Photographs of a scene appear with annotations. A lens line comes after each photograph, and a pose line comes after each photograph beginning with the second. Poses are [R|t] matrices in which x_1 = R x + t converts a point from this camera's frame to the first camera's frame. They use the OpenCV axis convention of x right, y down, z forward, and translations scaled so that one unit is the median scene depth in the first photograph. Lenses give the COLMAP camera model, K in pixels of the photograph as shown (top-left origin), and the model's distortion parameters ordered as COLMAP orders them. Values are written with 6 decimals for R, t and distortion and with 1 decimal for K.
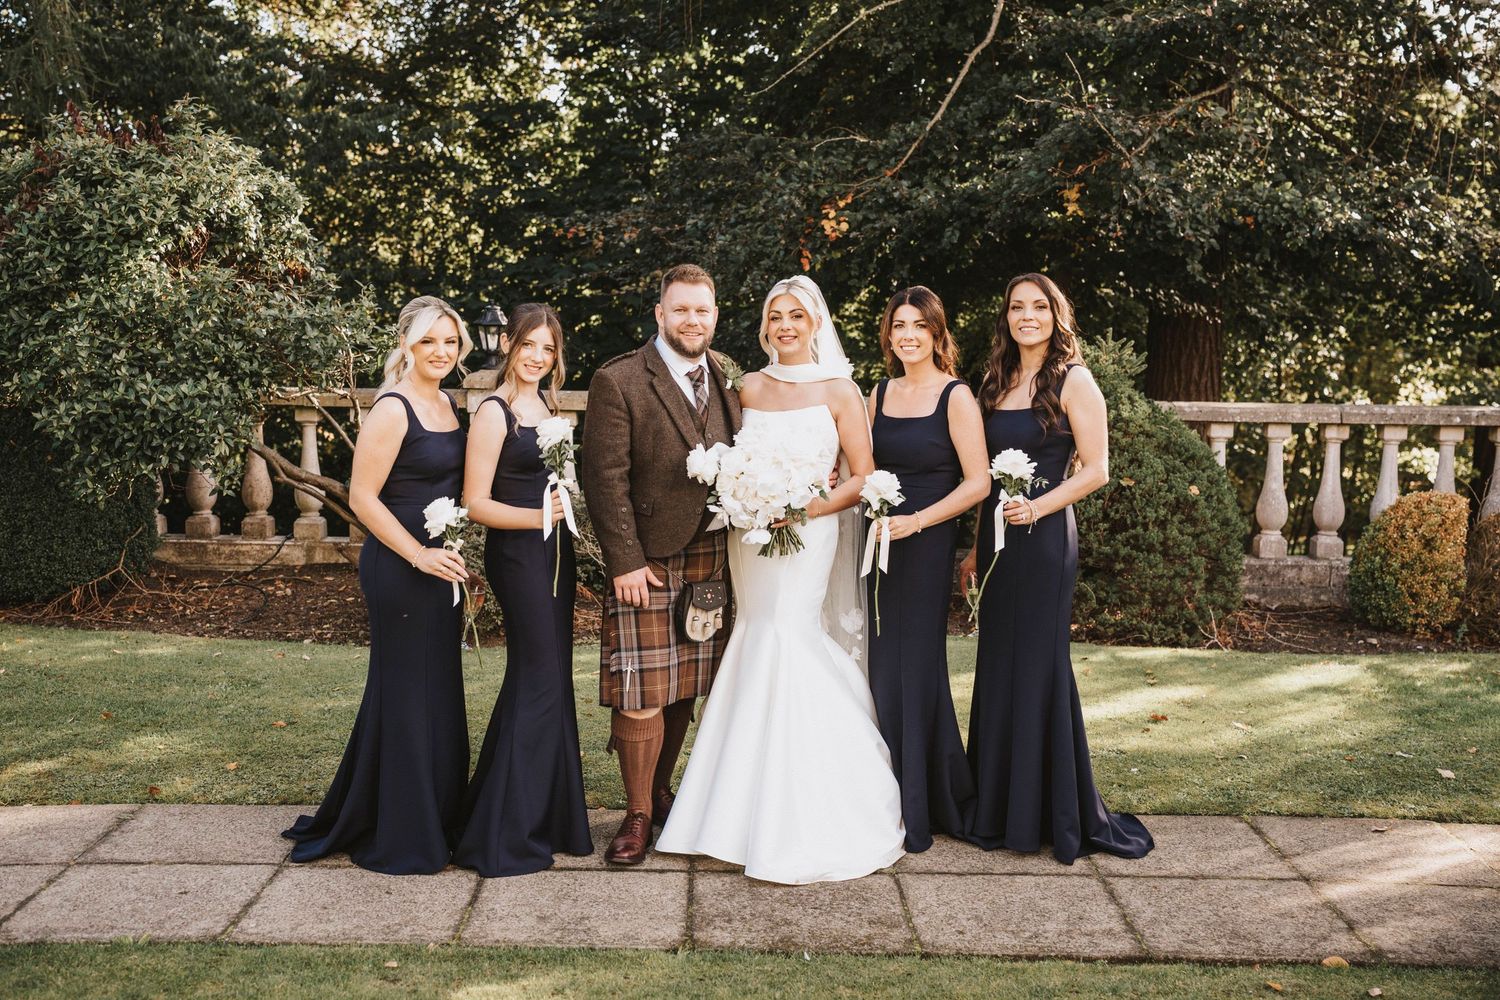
lens RADIAL K [[1743.2, 0, 743.6], [0, 1743.2, 485.2], [0, 0, 1]] dist [0.020624, 0.277112]
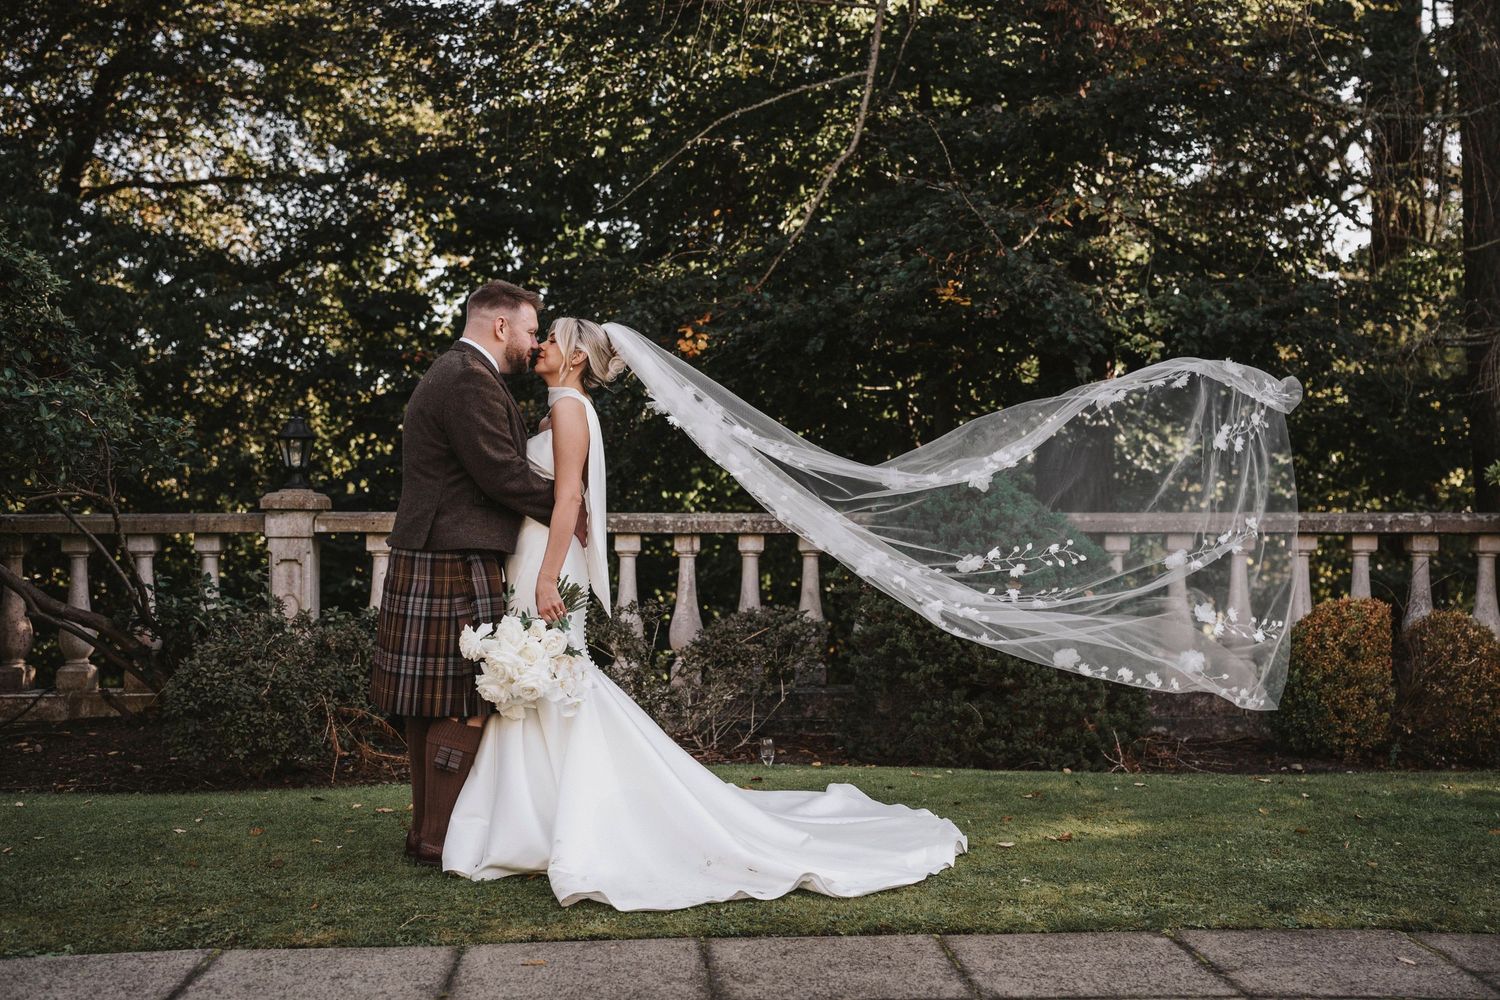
lens RADIAL K [[1730.1, 0, 750.0], [0, 1730.1, 500.0], [0, 0, 1]] dist [0.023090, 0.279143]
pose [[0.998156, -0.016934, 0.058295, 0.042824], [0.024040, 0.992061, -0.123437, 0.067705], [-0.055742, 0.124611, 0.990639, 0.159526]]
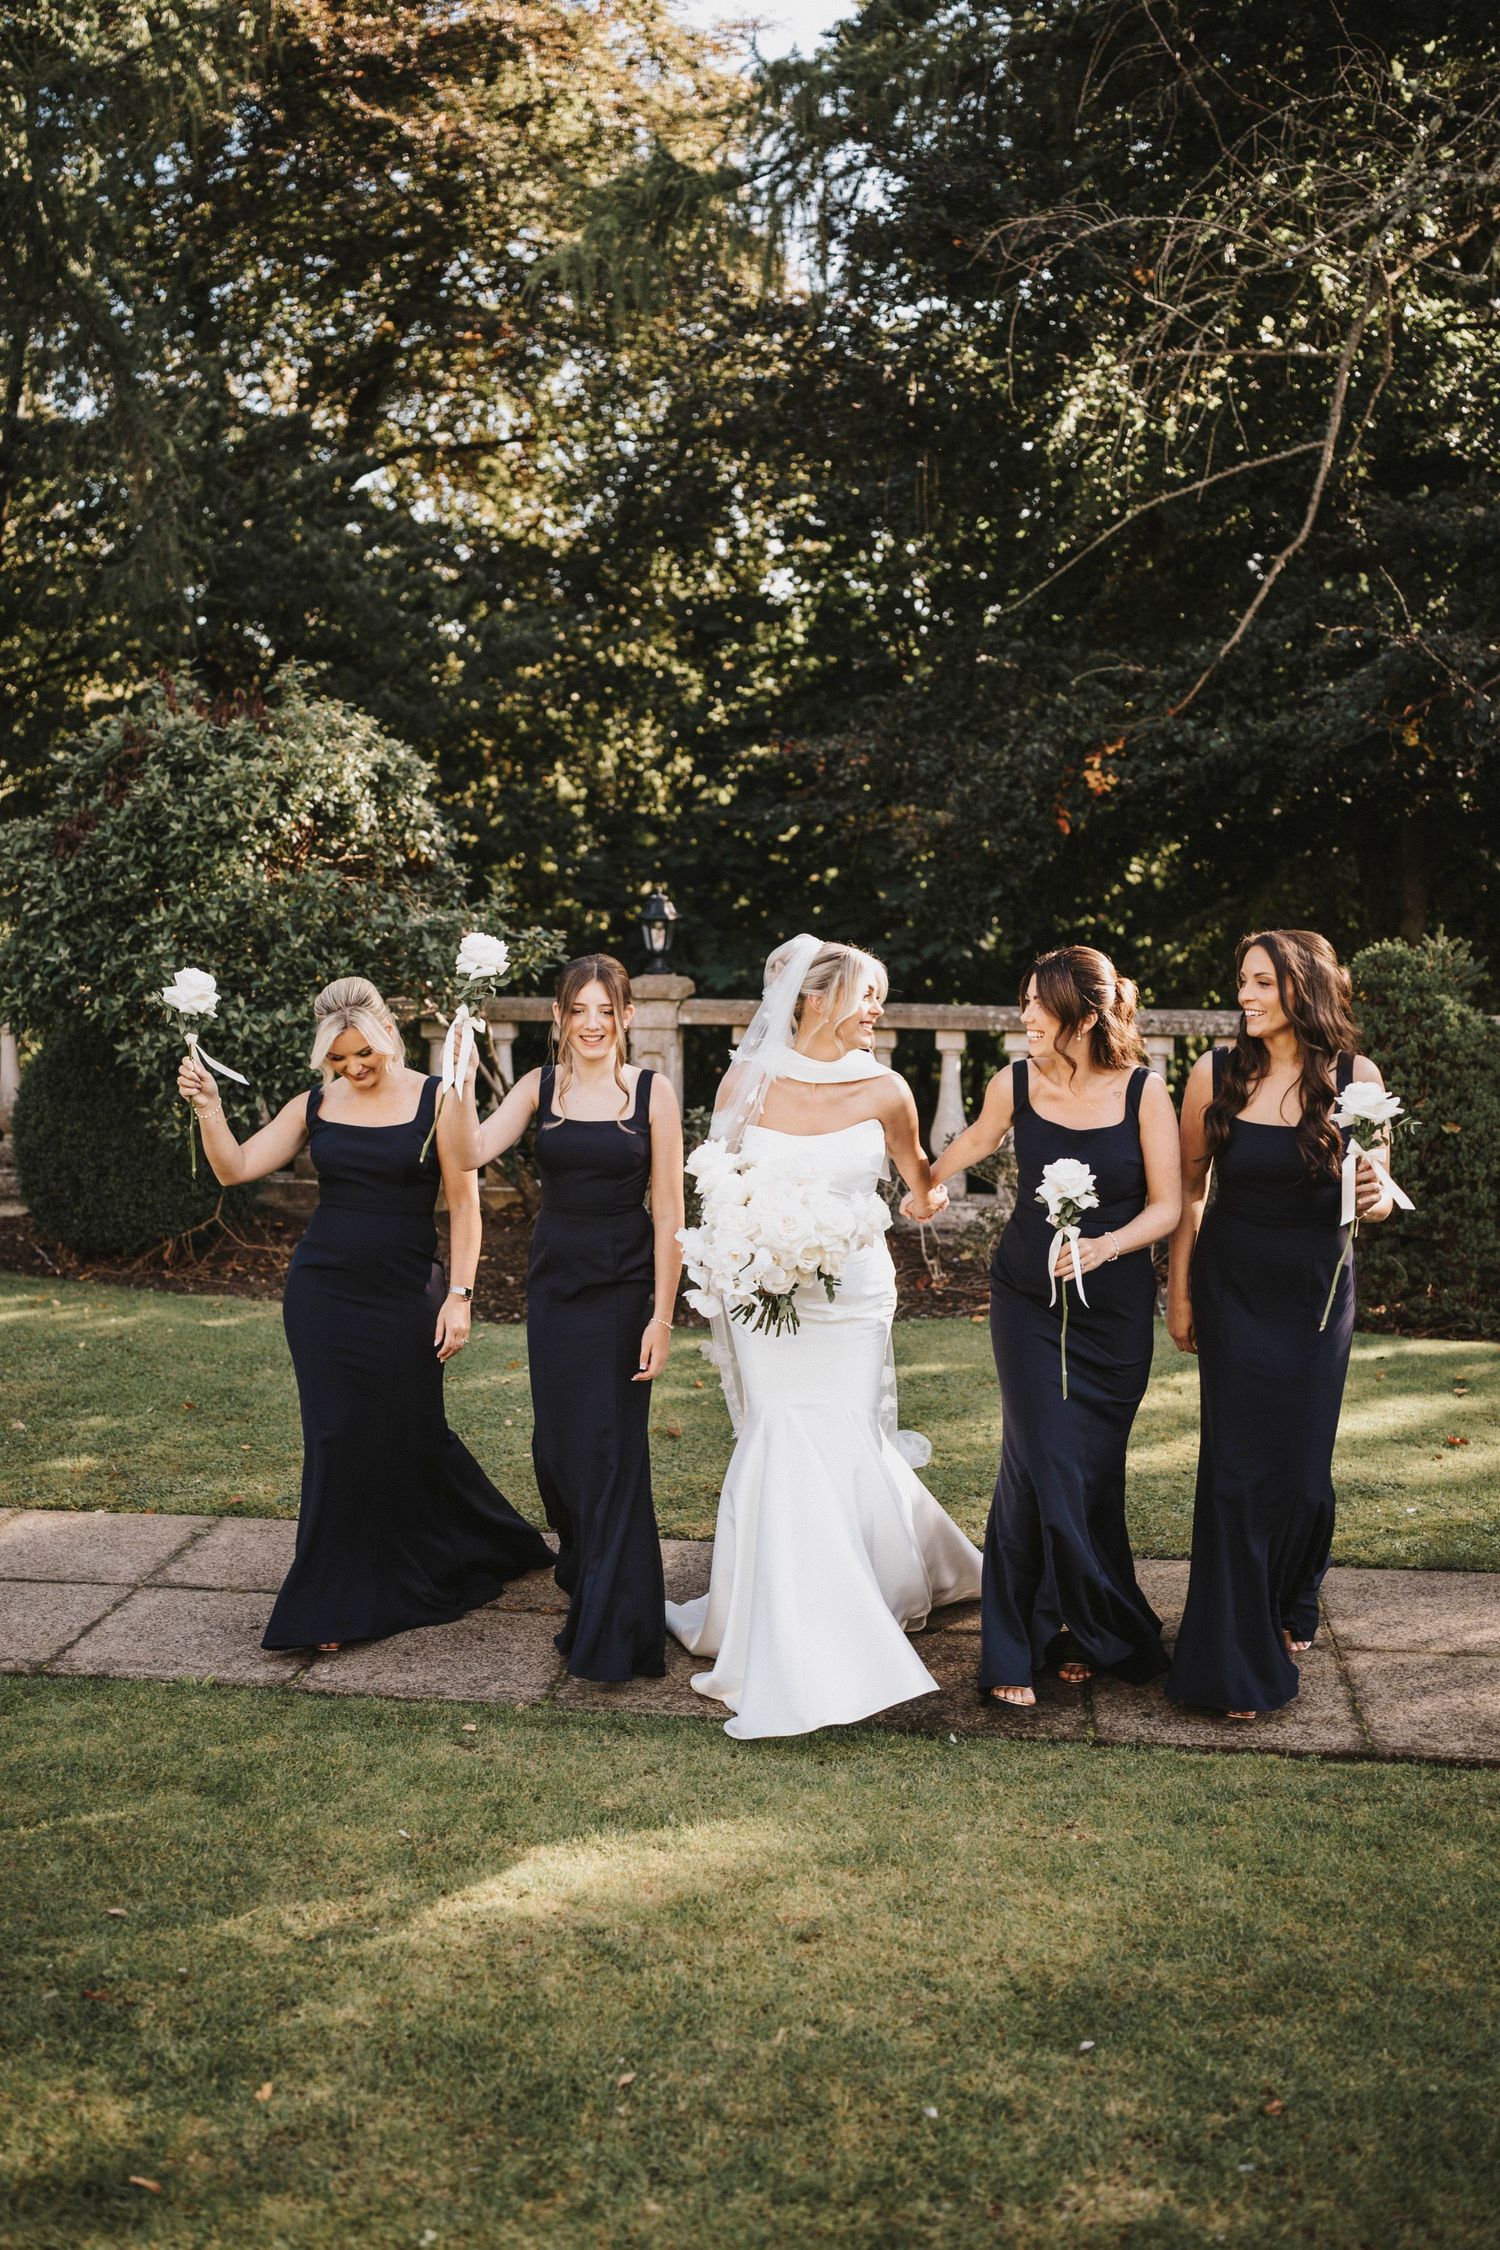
lens RADIAL K [[2278.6, 0, 733.3], [0, 2278.6, 1124.0], [0, 0, 1]] dist [-0.039512, 0.122082]
pose [[0.990547, 0.007630, -0.136961, 0.046295], [-0.003996, 0.999633, 0.026789, -0.032888], [0.137115, -0.025989, 0.990214, -0.055326]]
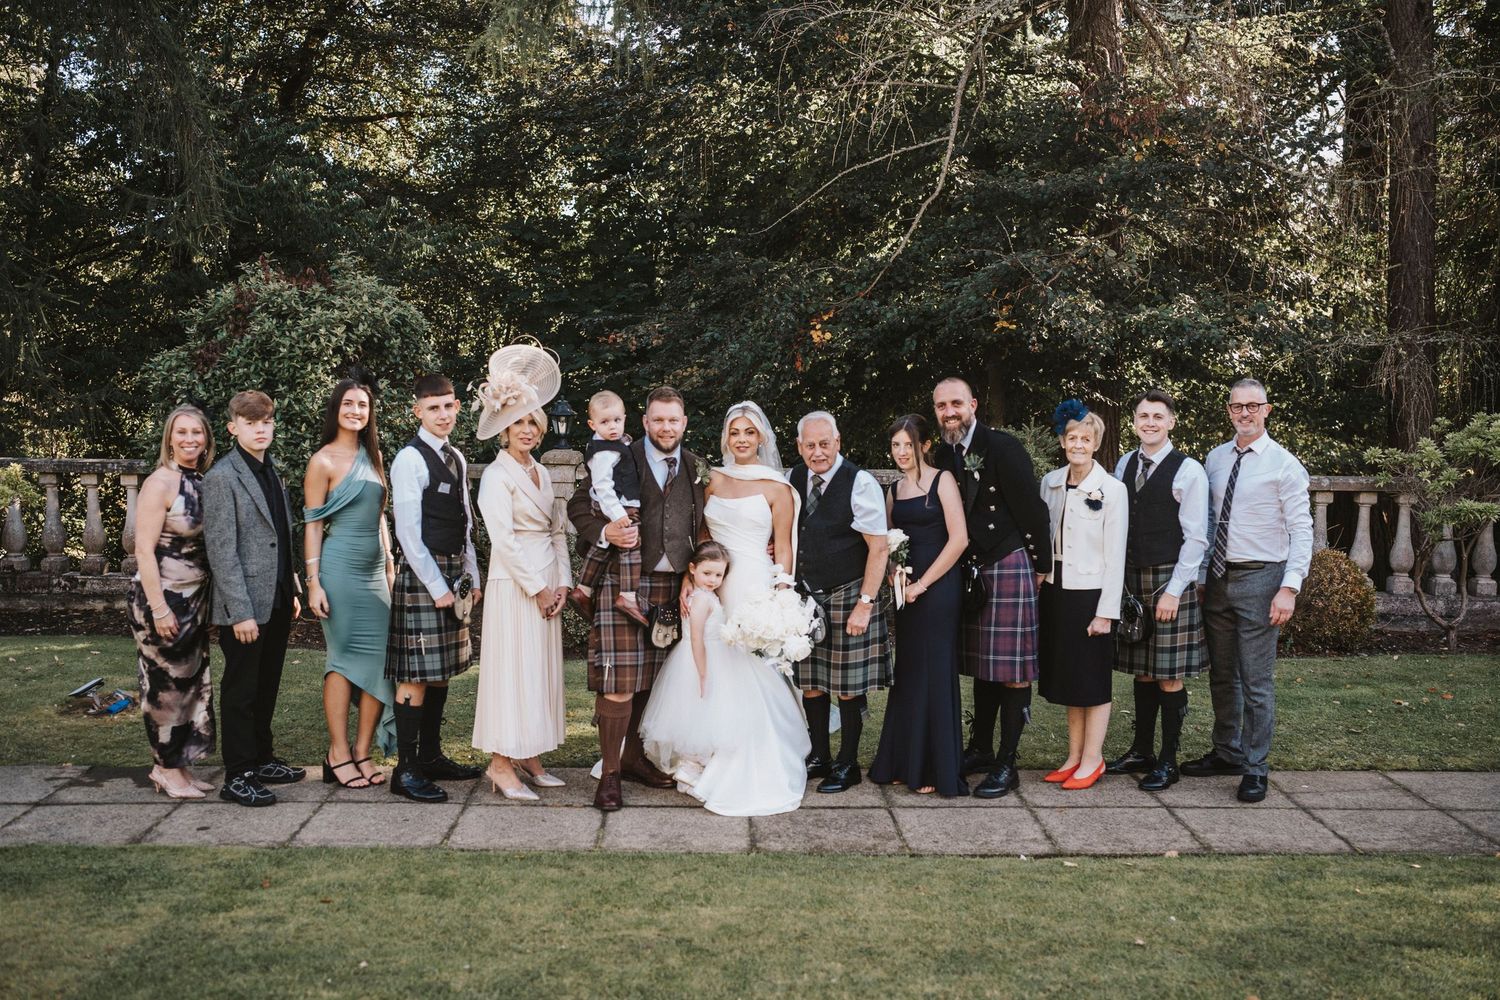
lens RADIAL K [[1524.8, 0, 753.9], [0, 1524.8, 492.9], [0, 0, 1]] dist [-0.082256, 0.247212]
pose [[0.999650, -0.003026, 0.026270, -0.038765], [0.003690, 0.999673, -0.025294, -0.005047], [-0.026185, 0.025383, 0.999335, -0.178814]]
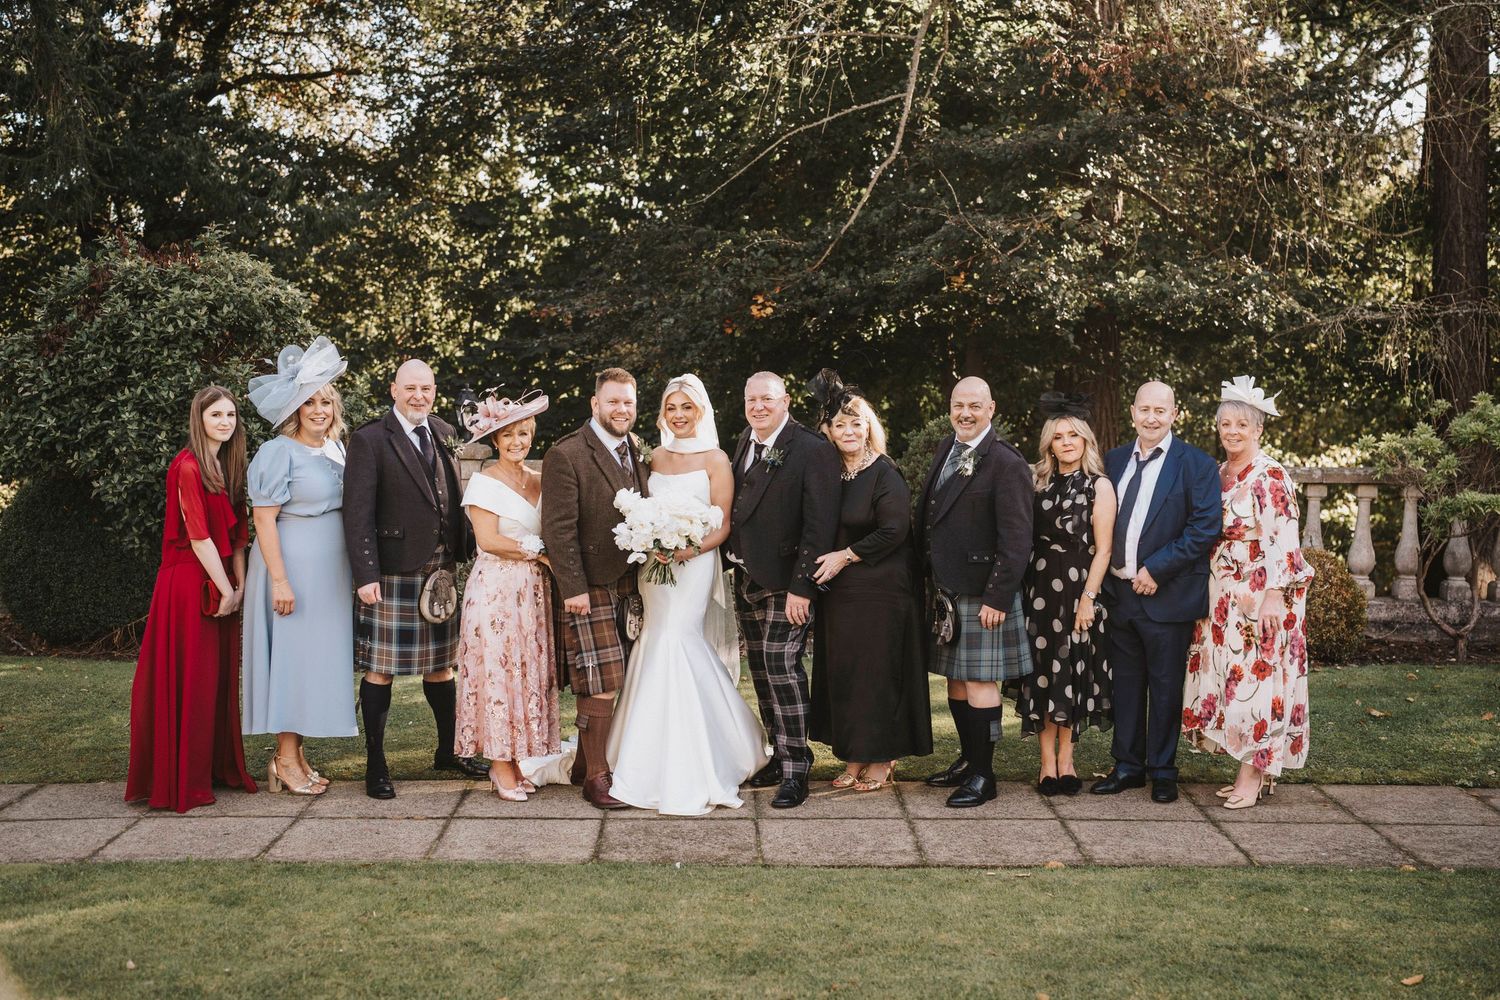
lens RADIAL K [[1743.2, 0, 743.6], [0, 1743.2, 485.2], [0, 0, 1]] dist [0.020624, 0.277112]
pose [[0.999939, -0.009925, 0.004925, 0.049662], [0.010101, 0.999258, -0.037171, 0.010739], [-0.004552, 0.037219, 0.999297, -0.236279]]
